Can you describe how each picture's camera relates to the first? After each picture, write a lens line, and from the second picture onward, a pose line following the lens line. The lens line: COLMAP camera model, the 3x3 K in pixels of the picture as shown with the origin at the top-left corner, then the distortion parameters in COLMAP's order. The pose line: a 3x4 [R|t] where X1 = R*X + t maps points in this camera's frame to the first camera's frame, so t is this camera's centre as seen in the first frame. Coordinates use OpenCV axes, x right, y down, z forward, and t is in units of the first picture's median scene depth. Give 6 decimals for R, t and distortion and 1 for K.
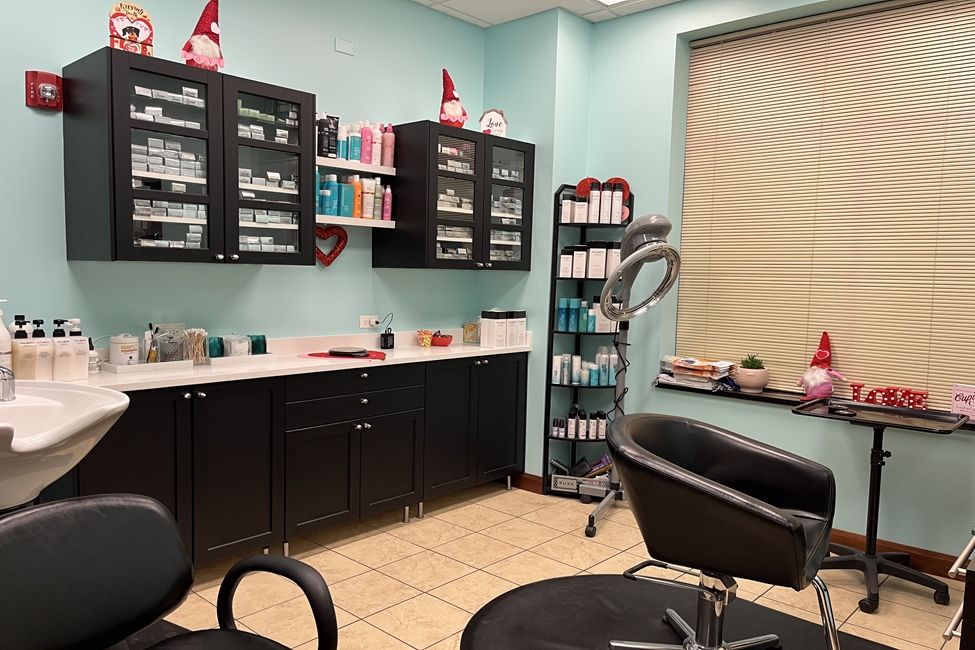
lens RADIAL K [[721.5, 0, 487.6], [0, 721.5, 343.1], [0, 0, 1]] dist [0.000622, -0.079912]
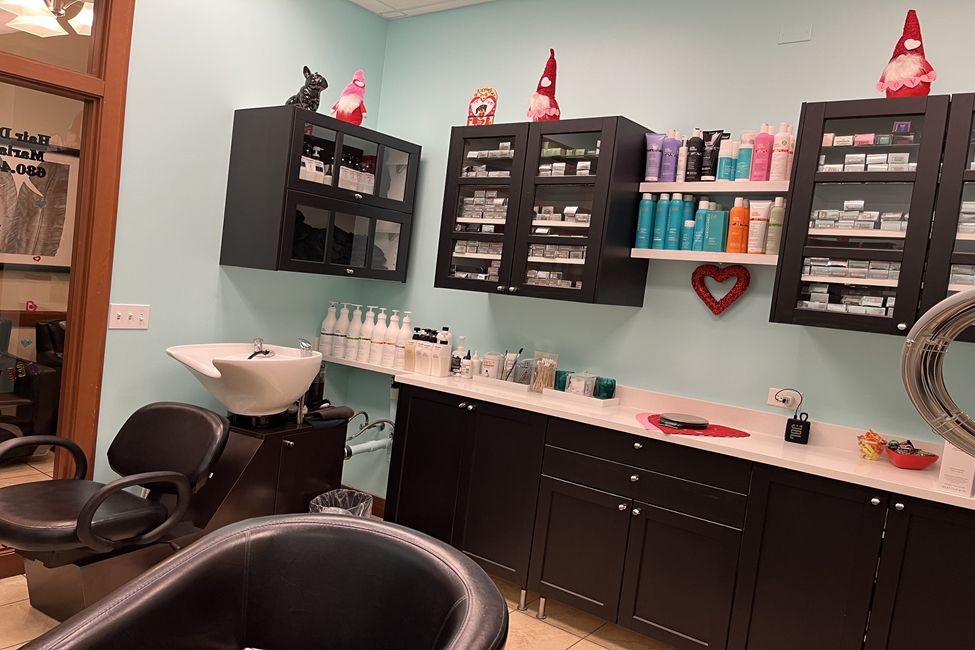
lens RADIAL K [[721.5, 0, 487.6], [0, 721.5, 343.1], [0, 0, 1]] dist [0.000622, -0.079912]
pose [[0.074649, 0.055828, -0.995646, 0.697280], [-0.194141, 0.980141, 0.040402, -0.074110], [0.978129, 0.190279, 0.084005, 0.859056]]
